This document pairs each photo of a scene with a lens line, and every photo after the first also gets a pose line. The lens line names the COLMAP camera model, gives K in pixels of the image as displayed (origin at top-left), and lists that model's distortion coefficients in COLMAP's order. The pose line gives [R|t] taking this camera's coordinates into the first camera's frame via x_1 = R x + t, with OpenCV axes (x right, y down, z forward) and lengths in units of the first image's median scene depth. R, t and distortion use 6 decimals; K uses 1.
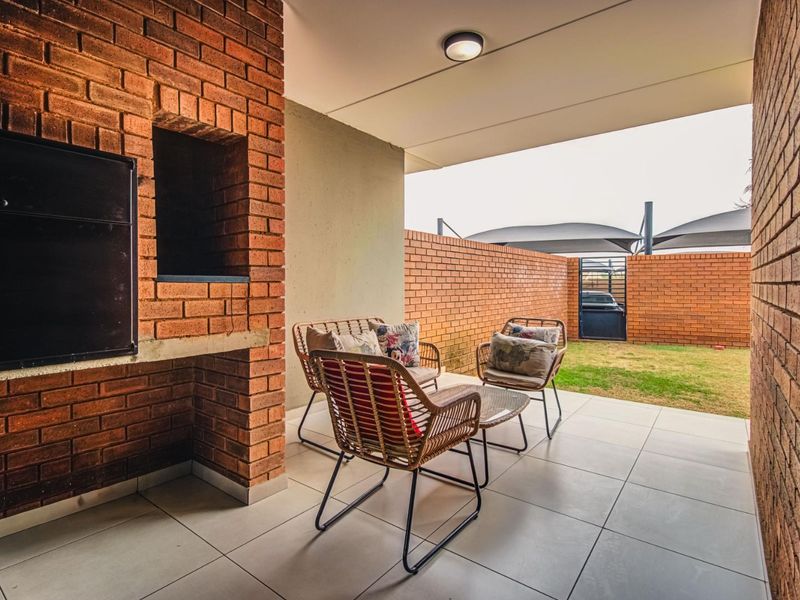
lens RADIAL K [[423.1, 0, 399.8], [0, 423.1, 296.8], [0, 0, 1]] dist [-0.006617, -0.006104]
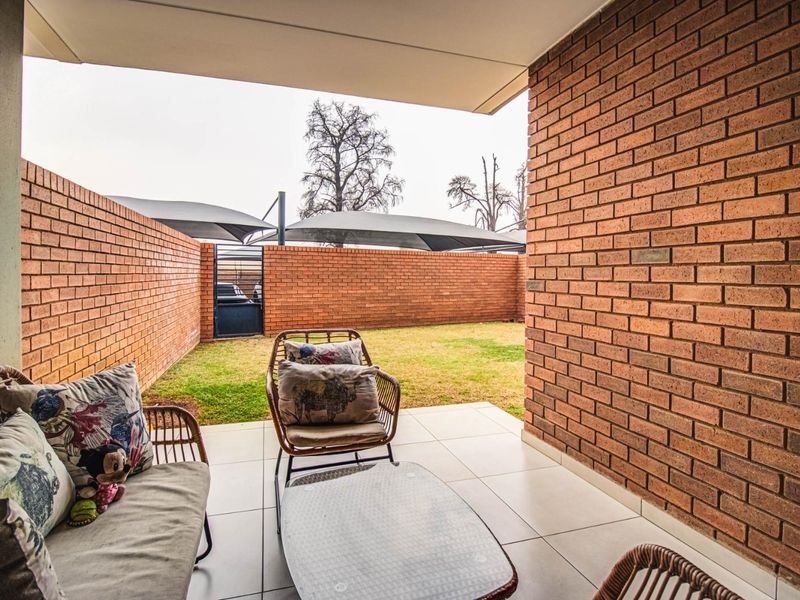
lens RADIAL K [[423.1, 0, 401.0], [0, 423.1, 281.7], [0, 0, 1]] dist [-0.006617, -0.006104]
pose [[0.566480, -0.007969, 0.824037, -0.115057], [0.014835, 0.999890, -0.000528, -0.016972], [-0.823942, 0.012524, 0.566536, 0.359210]]
